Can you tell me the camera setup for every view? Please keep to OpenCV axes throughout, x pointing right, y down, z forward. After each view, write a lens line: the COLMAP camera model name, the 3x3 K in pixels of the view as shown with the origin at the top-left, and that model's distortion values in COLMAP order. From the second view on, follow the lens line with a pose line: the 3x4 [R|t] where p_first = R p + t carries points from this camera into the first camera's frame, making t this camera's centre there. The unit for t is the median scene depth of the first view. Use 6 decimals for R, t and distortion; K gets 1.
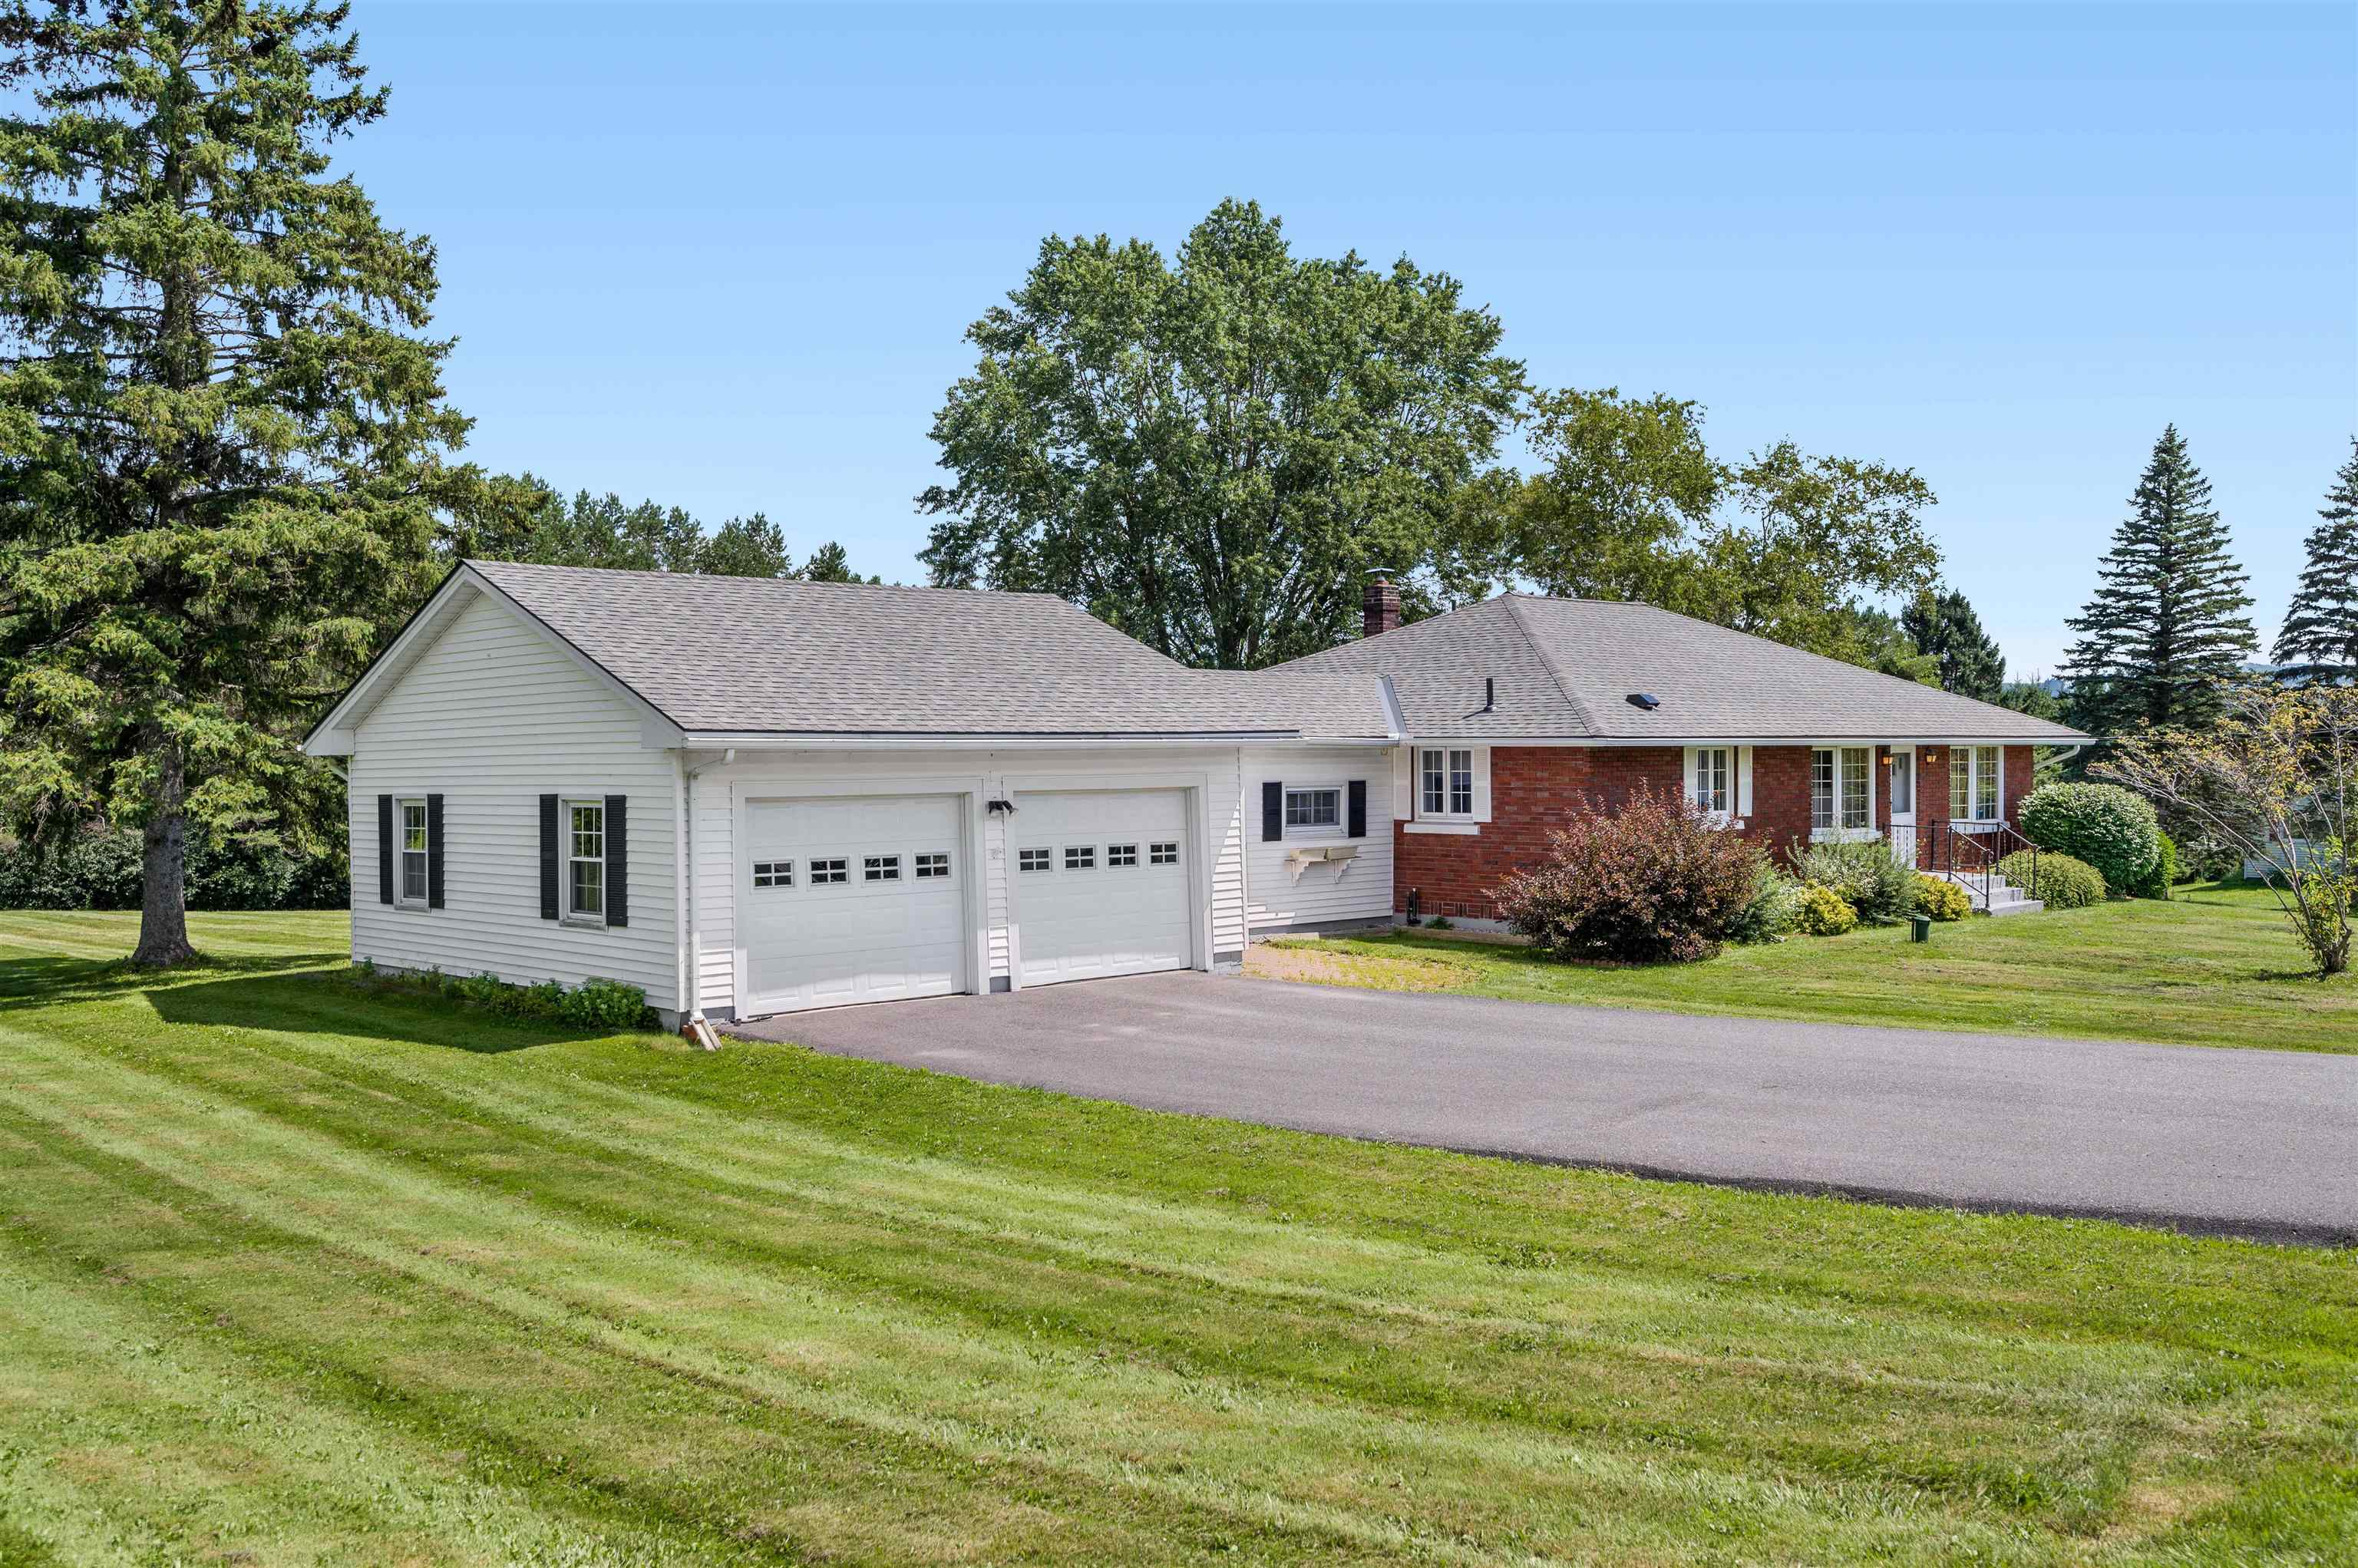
lens RADIAL K [[2058.3, 0, 1177.3], [0, 2058.3, 784.9], [0, 0, 1]] dist [0.008579, 0.016887]
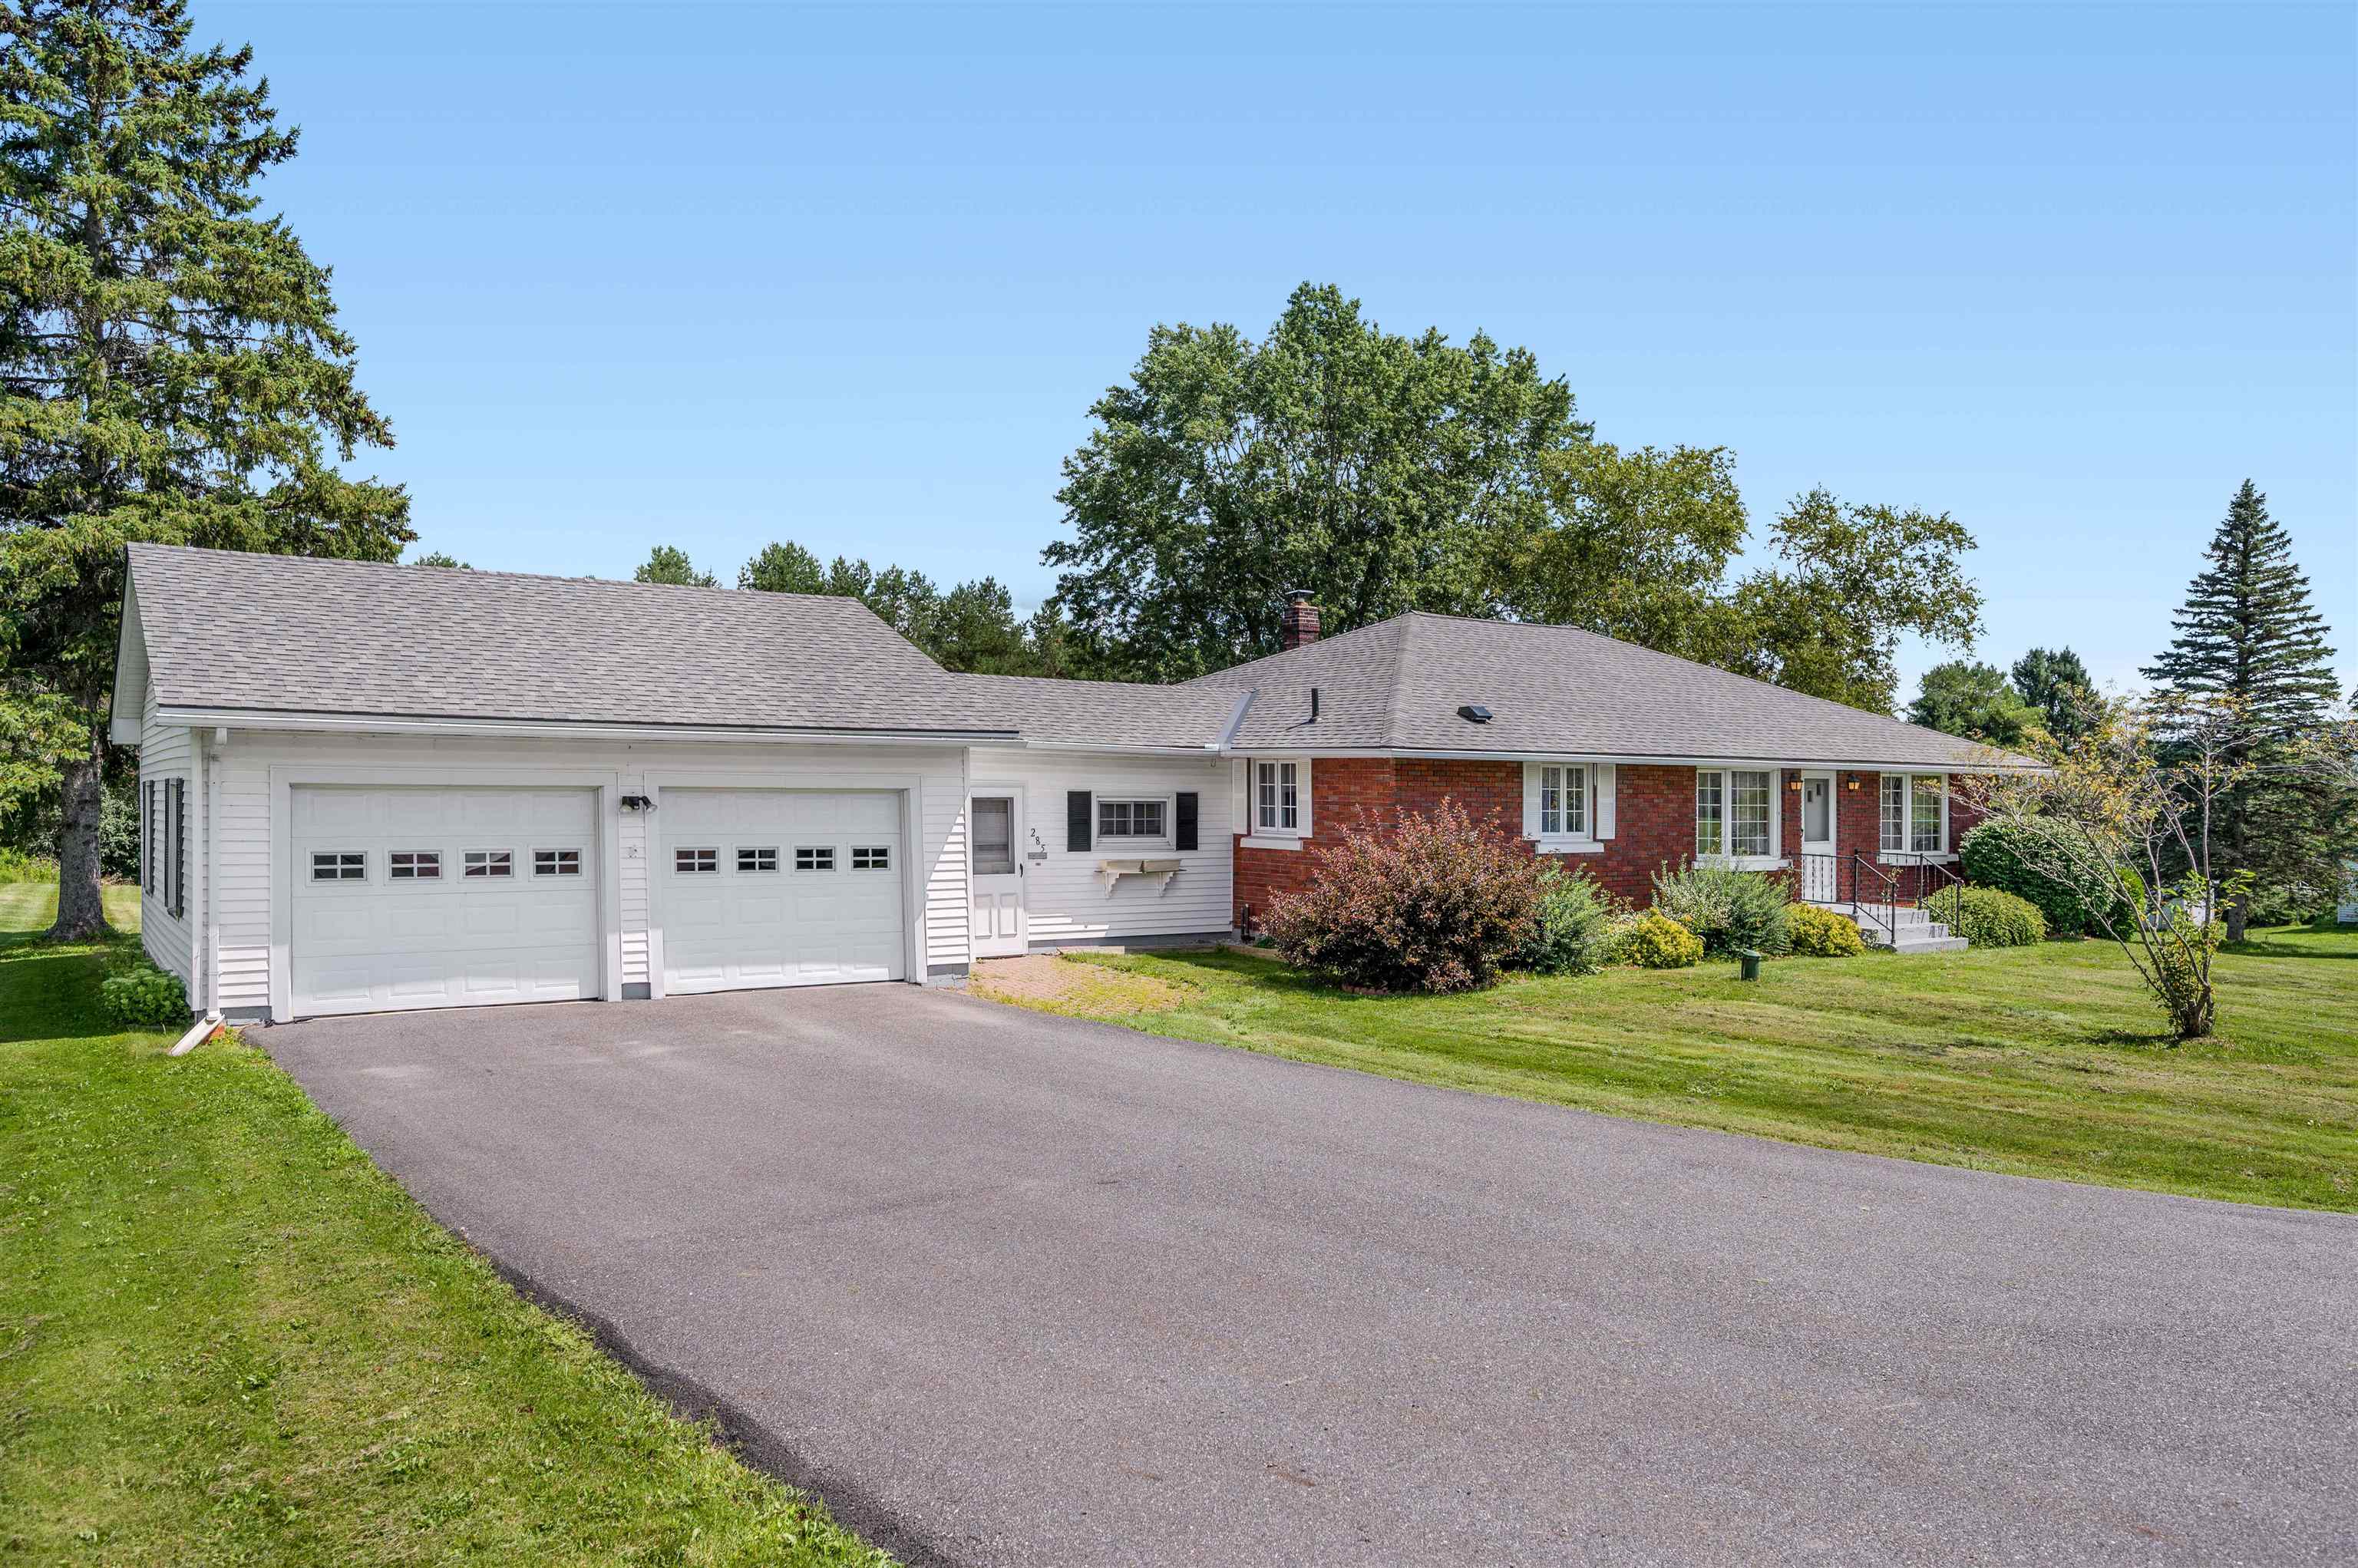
lens RADIAL K [[1669.3, 0, 1167.5], [0, 1669.3, 785.4], [0, 0, 1]] dist [0.006882, 0.002819]
pose [[0.986792, 0.018856, -0.160892, 0.173797], [-0.021602, 0.999649, -0.015337, 0.005922], [0.160546, 0.018610, 0.986853, 0.180291]]
